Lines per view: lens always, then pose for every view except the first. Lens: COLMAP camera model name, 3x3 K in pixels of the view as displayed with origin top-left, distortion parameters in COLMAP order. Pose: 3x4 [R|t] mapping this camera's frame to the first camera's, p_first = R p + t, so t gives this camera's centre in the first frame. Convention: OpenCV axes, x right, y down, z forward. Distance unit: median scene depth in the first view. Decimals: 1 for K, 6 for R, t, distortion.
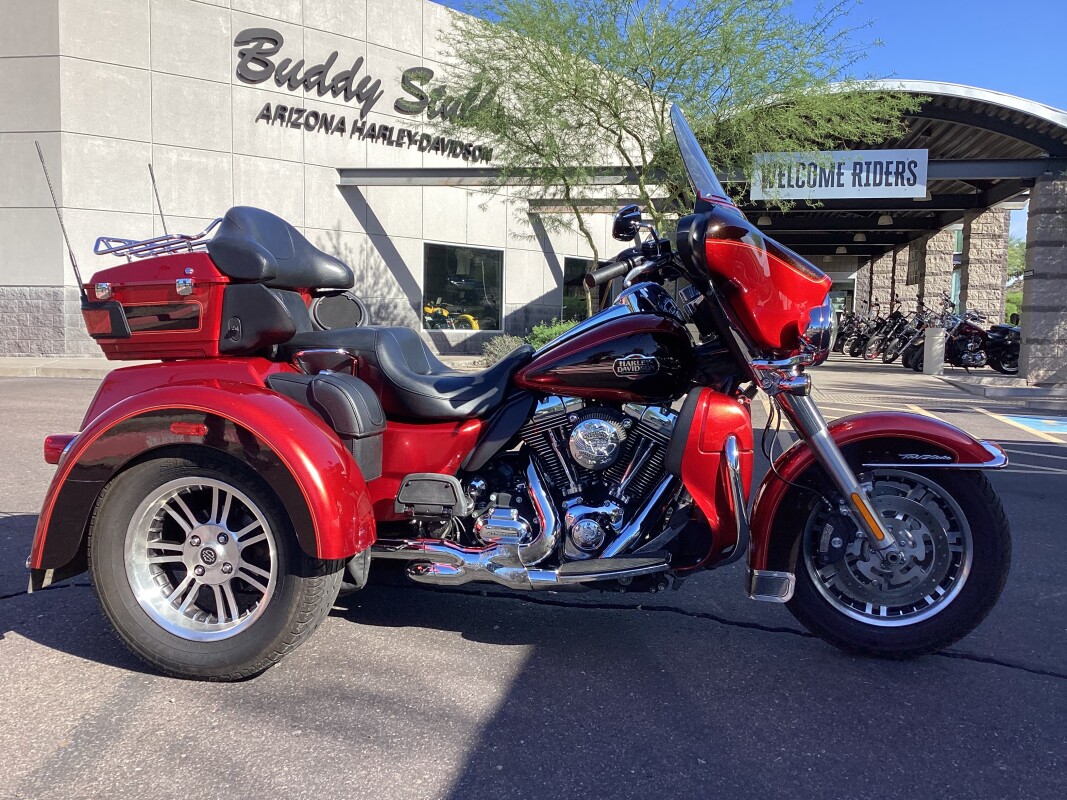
lens RADIAL K [[966.5, 0, 533.5], [0, 966.5, 400.0], [0, 0, 1]] dist [-0.005732, -0.016624]
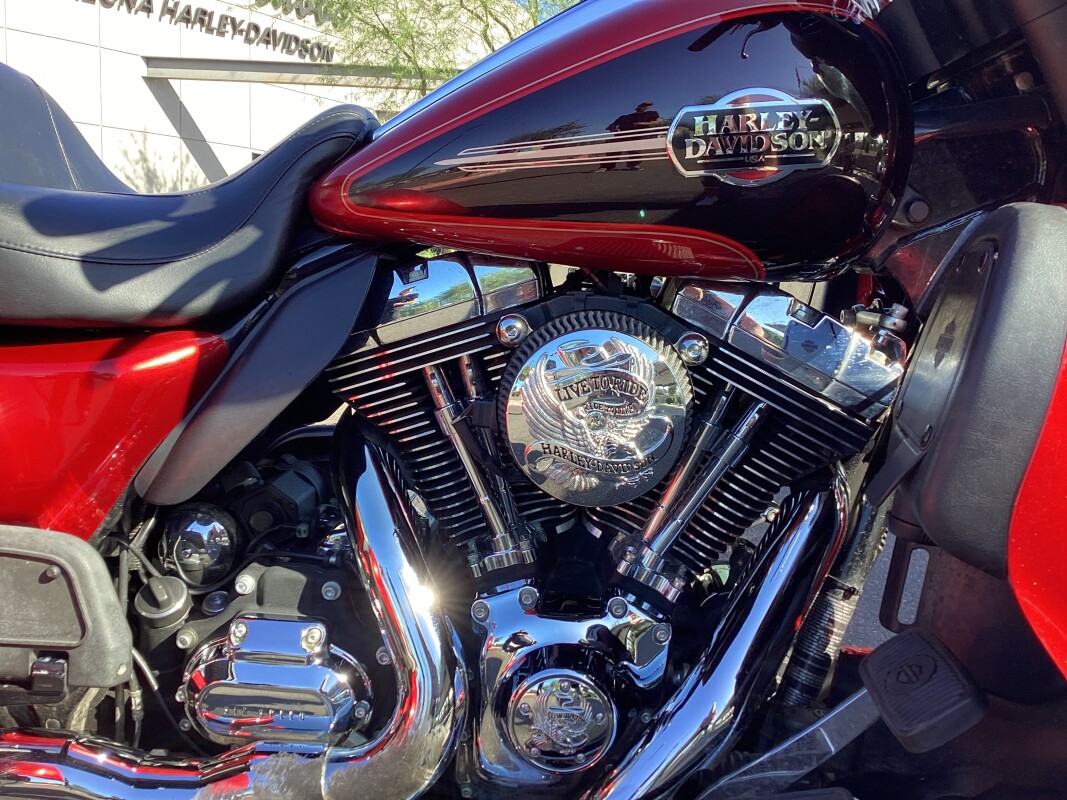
lens RADIAL K [[966.5, 0, 533.5], [0, 966.5, 400.0], [0, 0, 1]] dist [-0.005732, -0.016624]
pose [[0.987900, 0.000893, 0.155089, 0.001351], [-0.009936, 0.998293, 0.057545, 0.022775], [-0.154773, -0.058390, 0.986223, 0.680287]]
